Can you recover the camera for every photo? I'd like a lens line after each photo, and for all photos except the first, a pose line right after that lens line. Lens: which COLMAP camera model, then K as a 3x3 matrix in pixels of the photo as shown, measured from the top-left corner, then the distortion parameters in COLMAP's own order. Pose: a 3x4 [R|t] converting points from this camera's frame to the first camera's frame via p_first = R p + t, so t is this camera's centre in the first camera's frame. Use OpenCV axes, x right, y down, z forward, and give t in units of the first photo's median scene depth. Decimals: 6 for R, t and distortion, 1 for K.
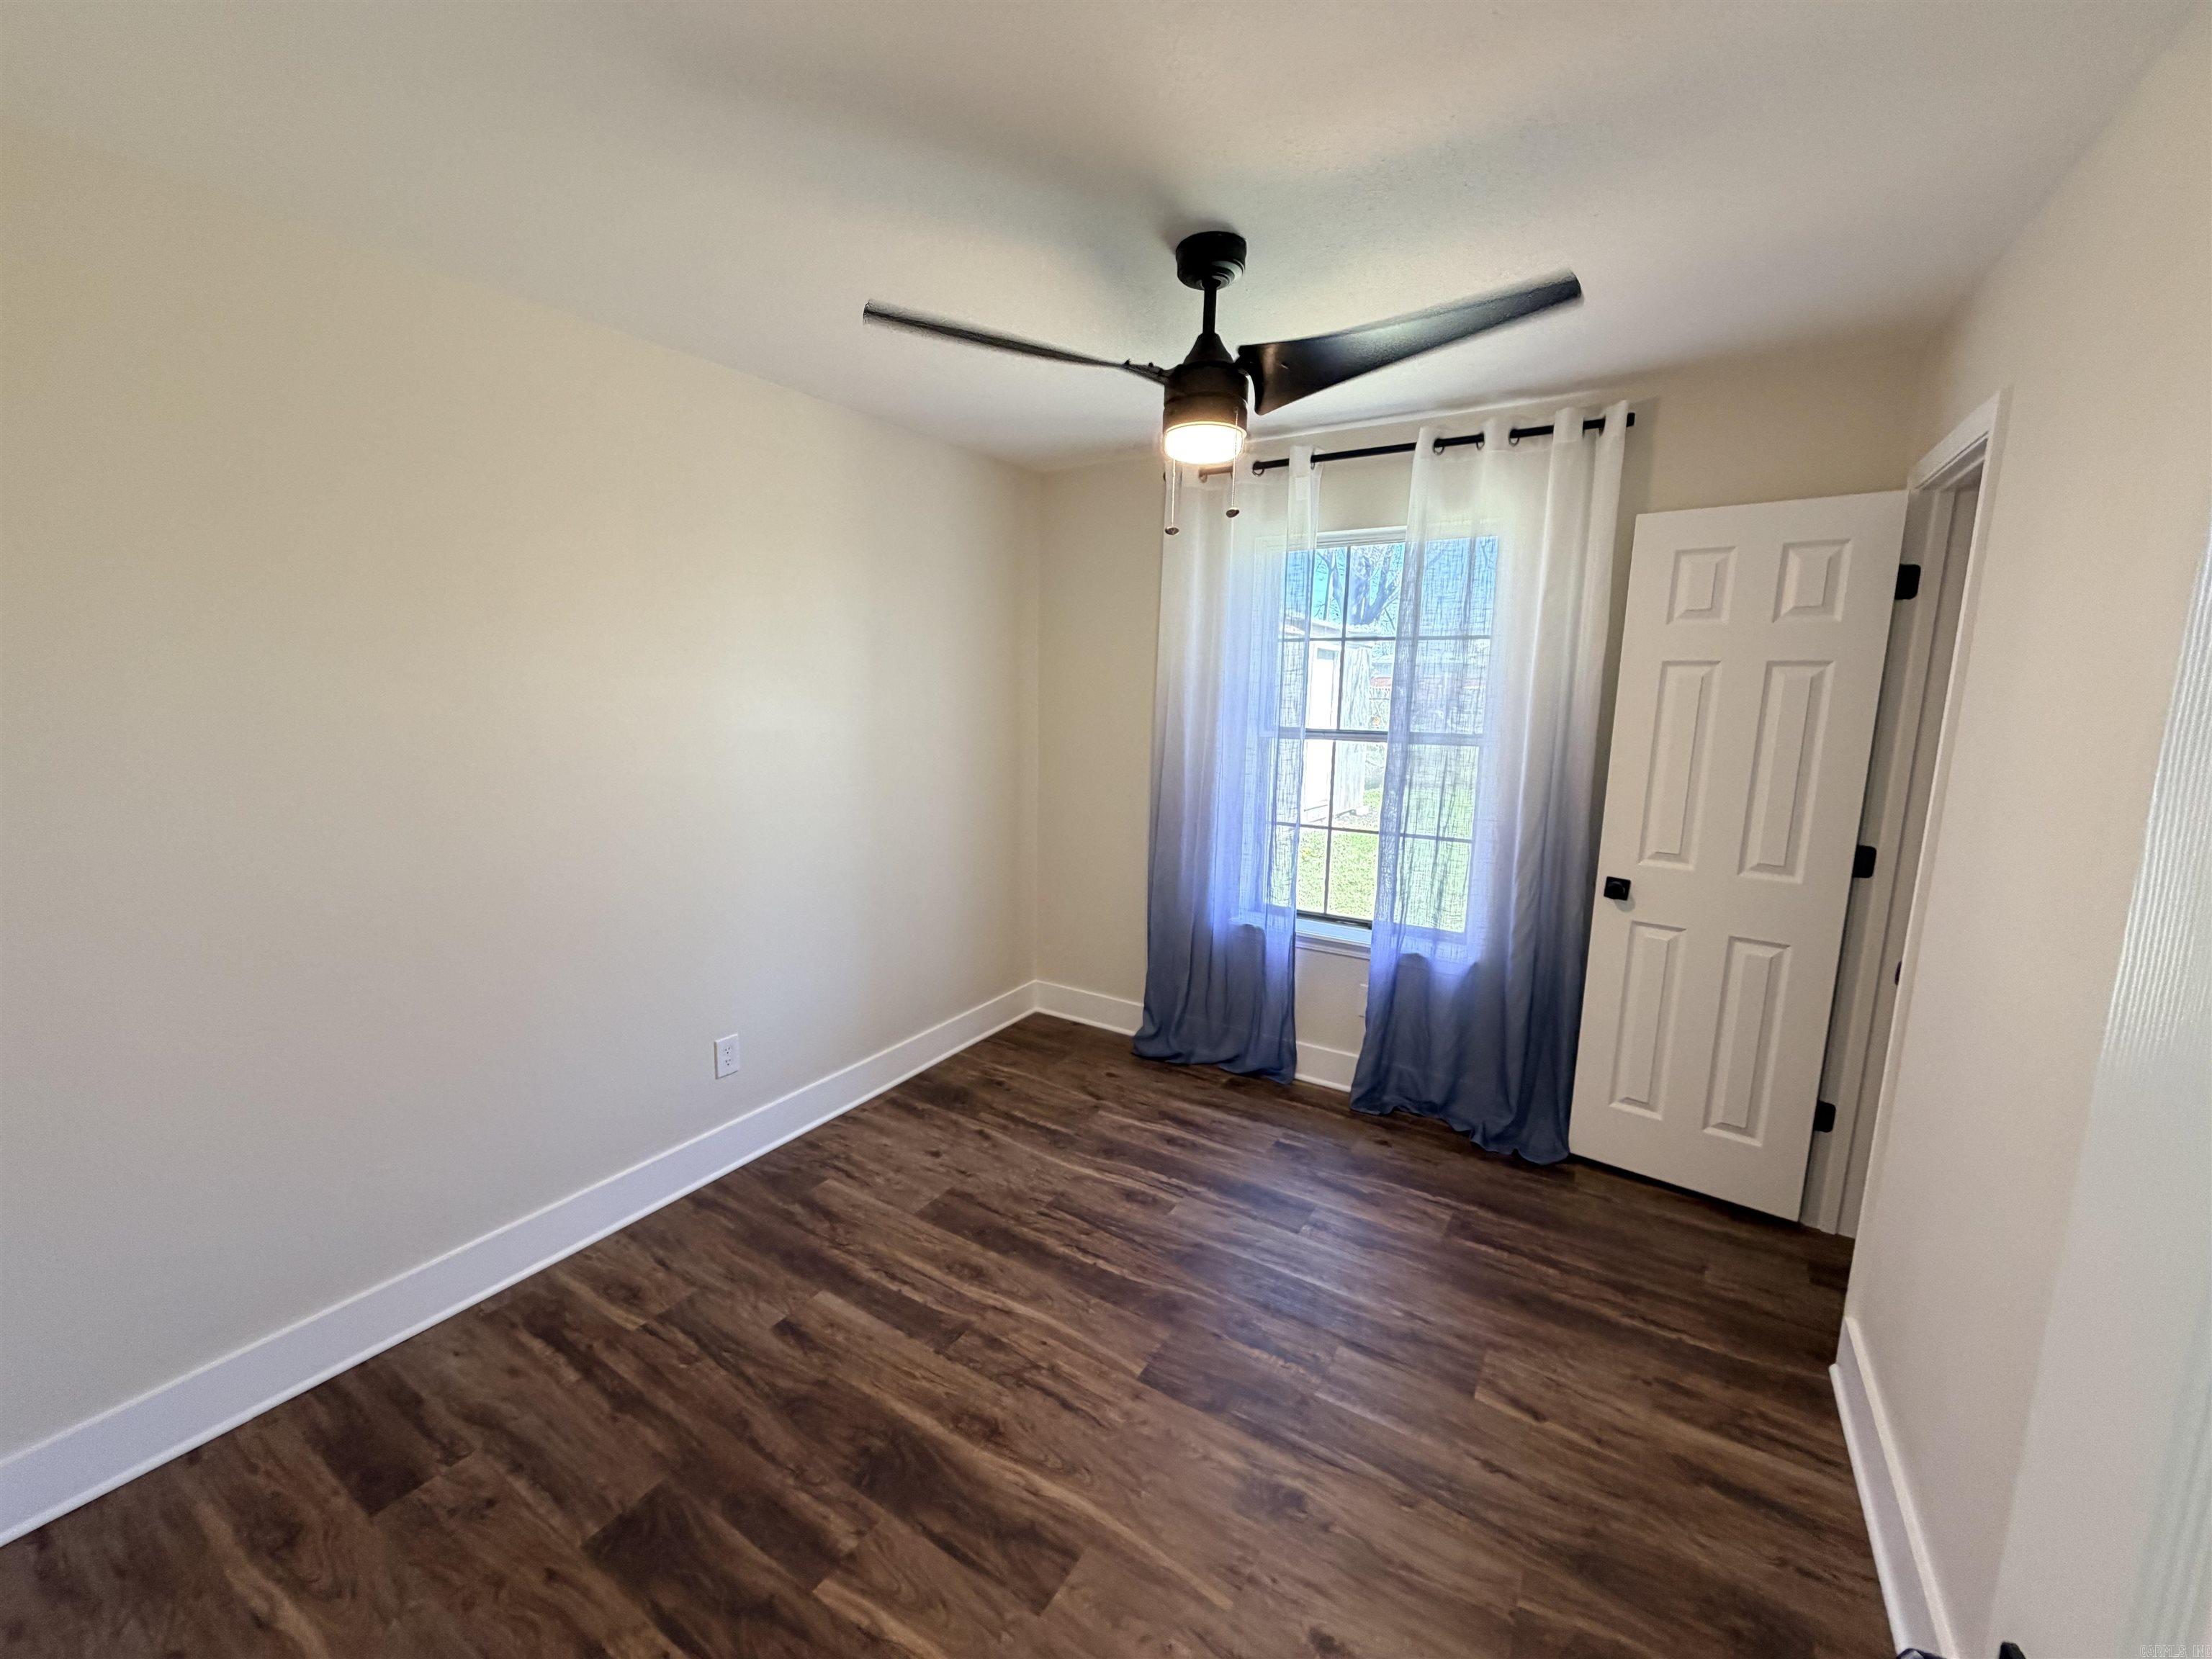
lens RADIAL K [[886.2, 0, 1097.6], [0, 886.2, 825.0], [0, 0, 1]] dist [-0.000089, 0.000158]
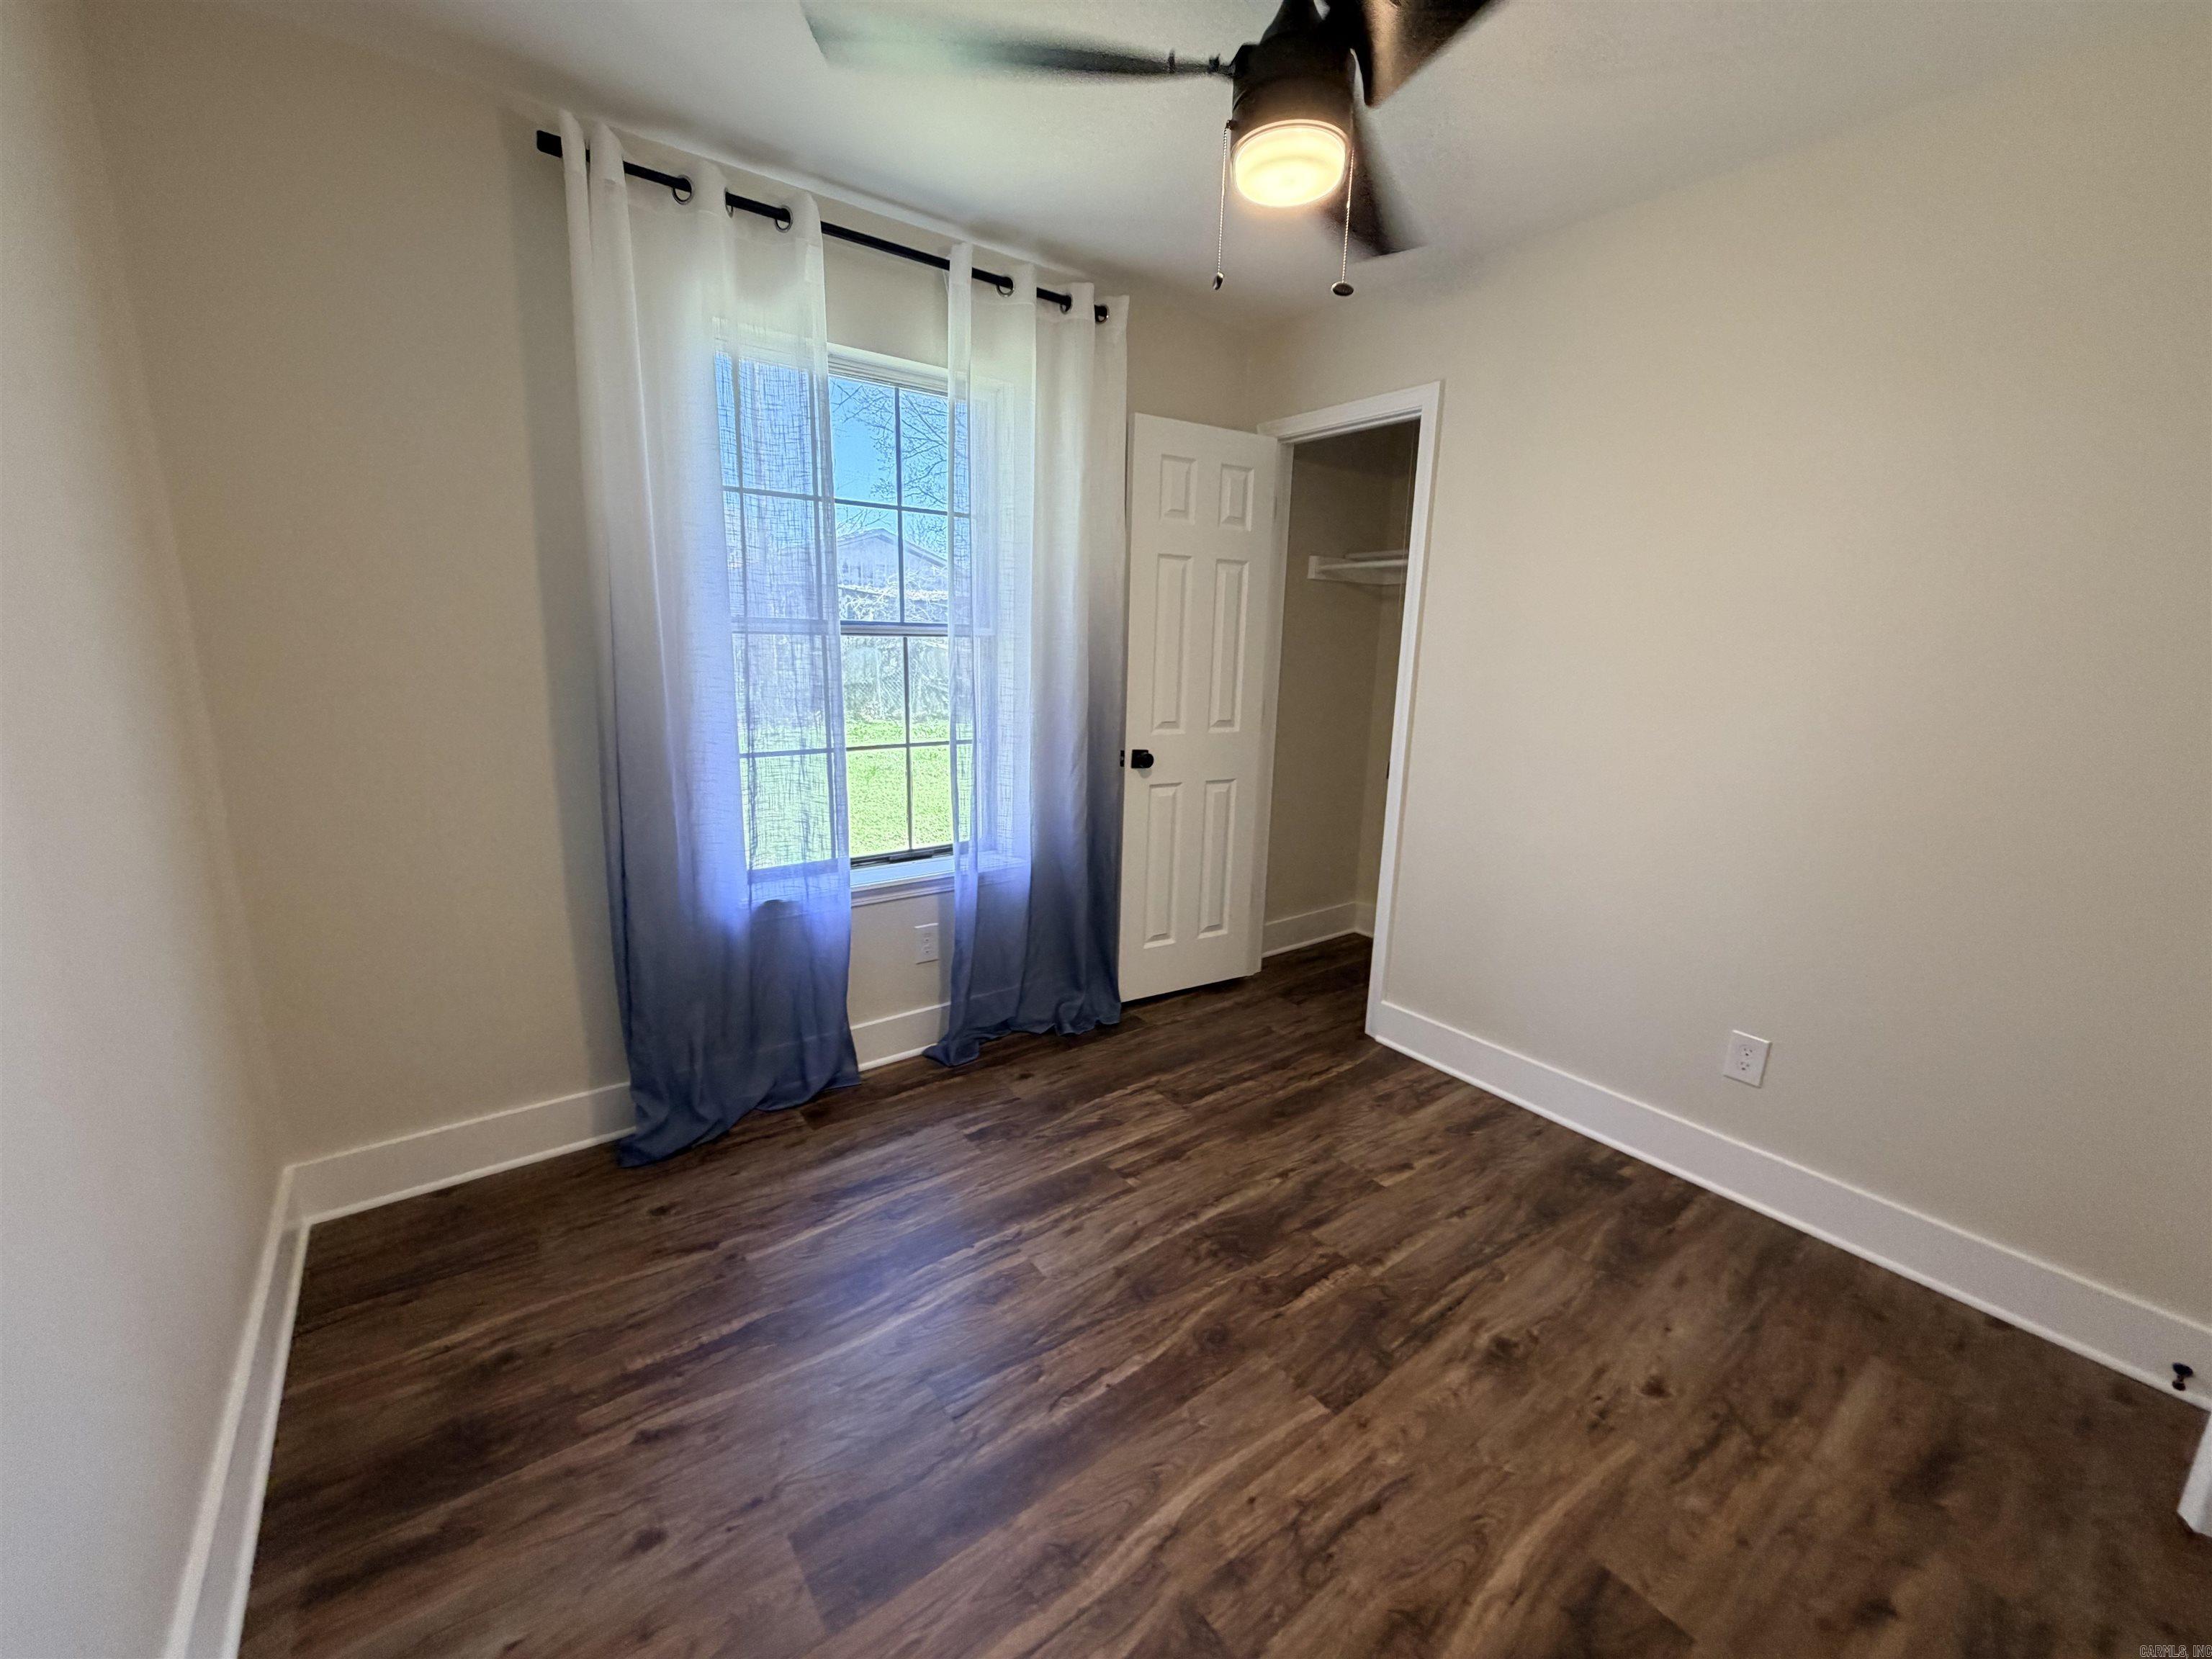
lens RADIAL K [[886.2, 0, 1104.5], [0, 886.2, 823.0], [0, 0, 1]] dist [-0.000089, 0.000158]
pose [[0.349844, -0.196861, 0.915890, -0.471129], [0.125871, 0.978684, 0.162279, -0.036912], [-0.928313, 0.058511, 0.367166, 0.626316]]
